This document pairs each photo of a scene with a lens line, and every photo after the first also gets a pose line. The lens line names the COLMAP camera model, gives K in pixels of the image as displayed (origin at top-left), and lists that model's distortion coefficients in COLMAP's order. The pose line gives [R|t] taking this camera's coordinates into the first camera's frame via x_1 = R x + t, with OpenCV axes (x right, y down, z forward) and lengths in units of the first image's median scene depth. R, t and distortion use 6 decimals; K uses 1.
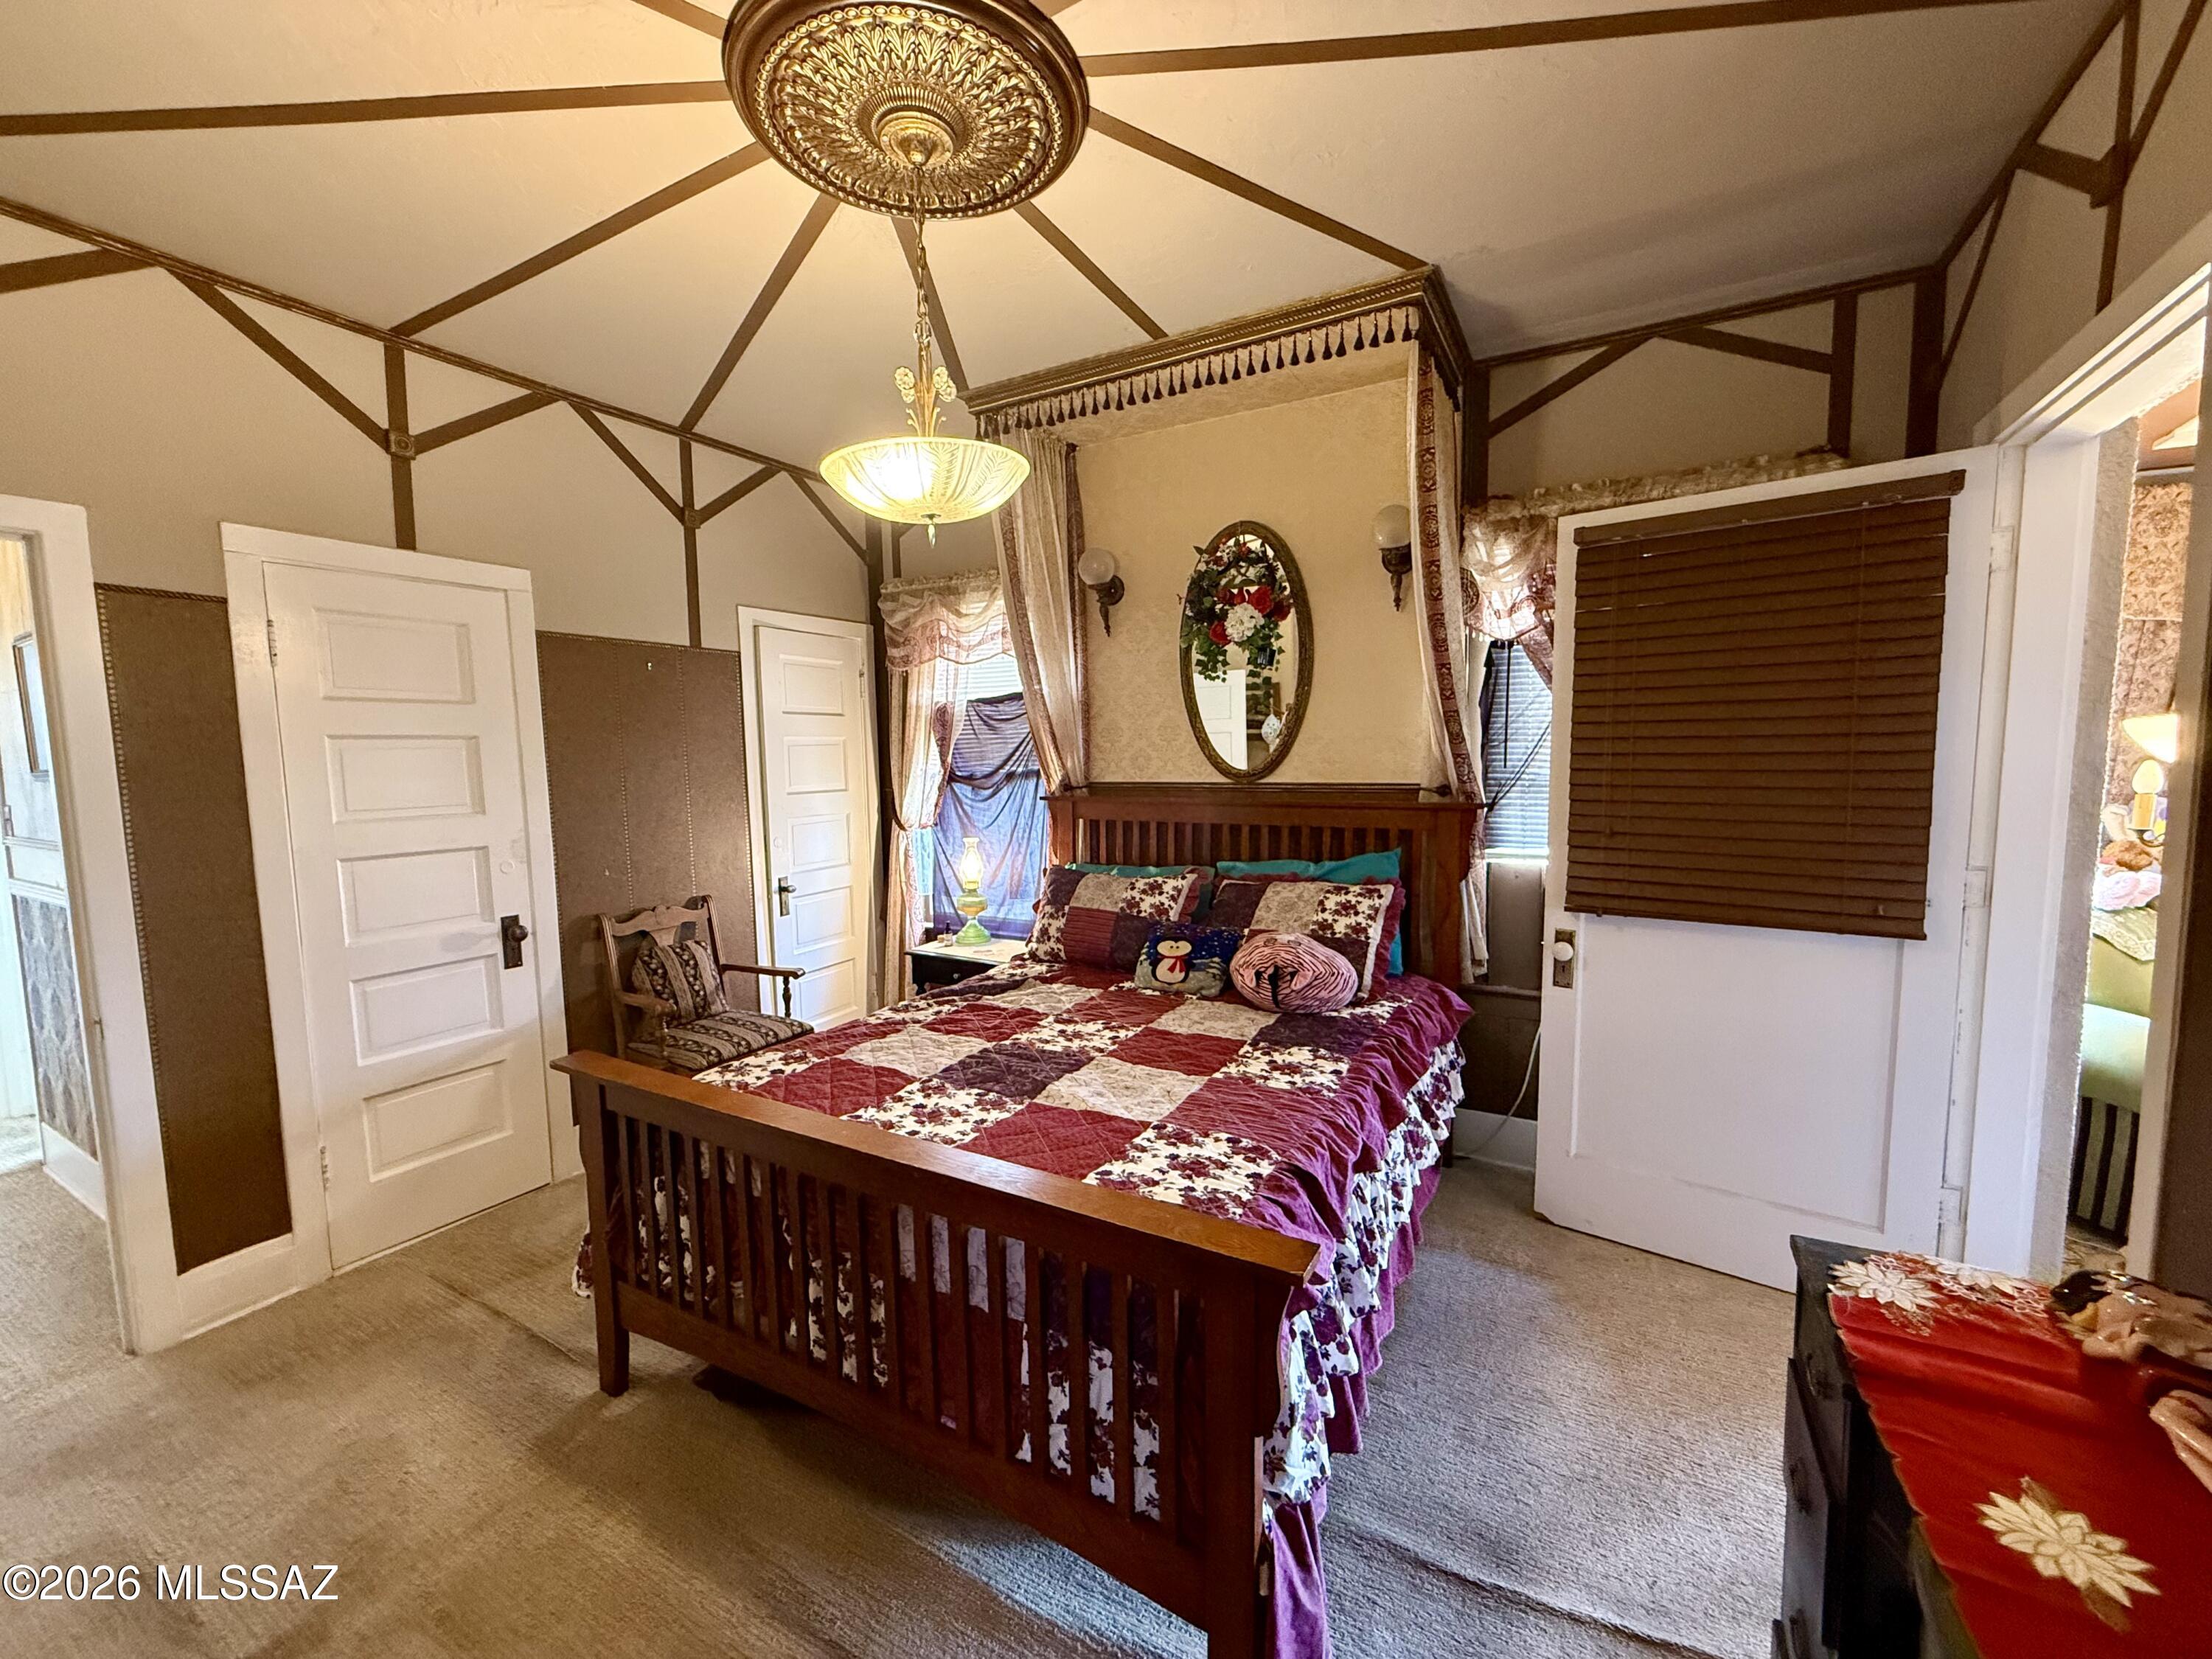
lens RADIAL K [[885.0, 0, 1107.1], [0, 885.0, 823.9], [0, 0, 1]] dist [0.002049, 0.000232]
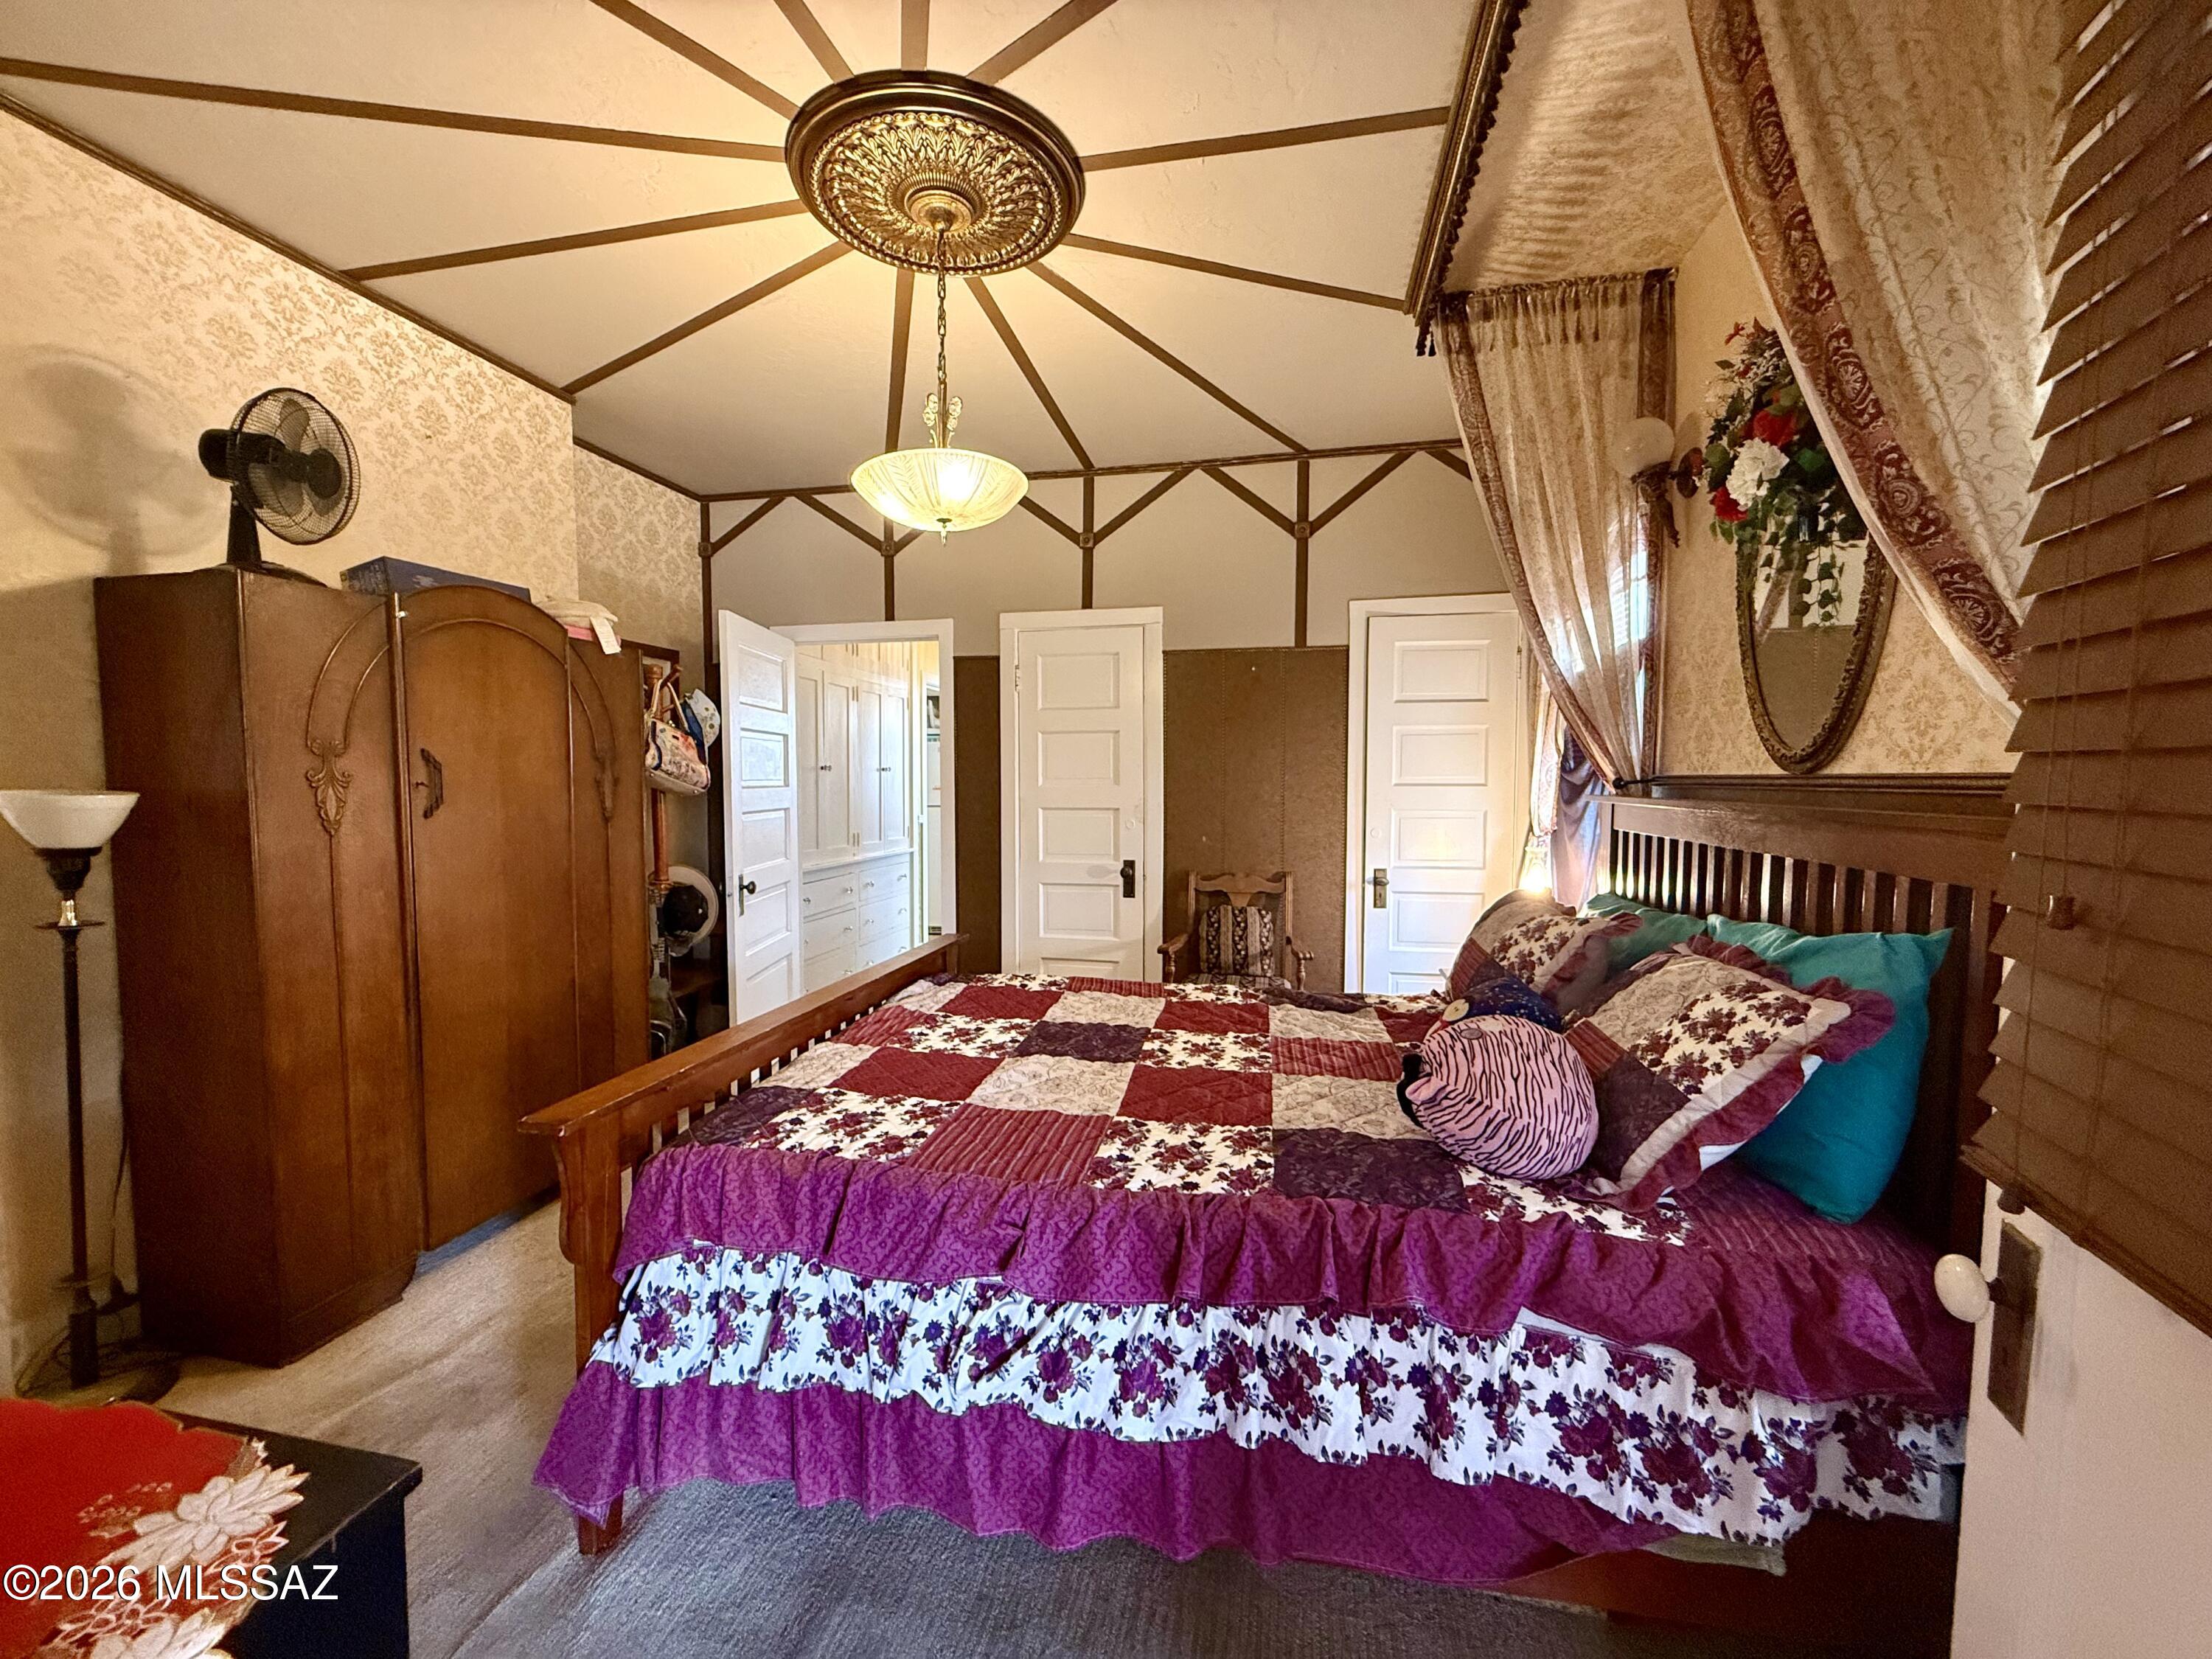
lens RADIAL K [[882.5, 0, 1106.0], [0, 882.5, 829.5], [0, 0, 1]] dist [-0.000347, 0.000014]
pose [[0.304514, 0.071321, -0.949834, 0.692605], [-0.082474, 0.995422, 0.048303, -0.008271], [0.948930, 0.063627, 0.309002, 0.590790]]
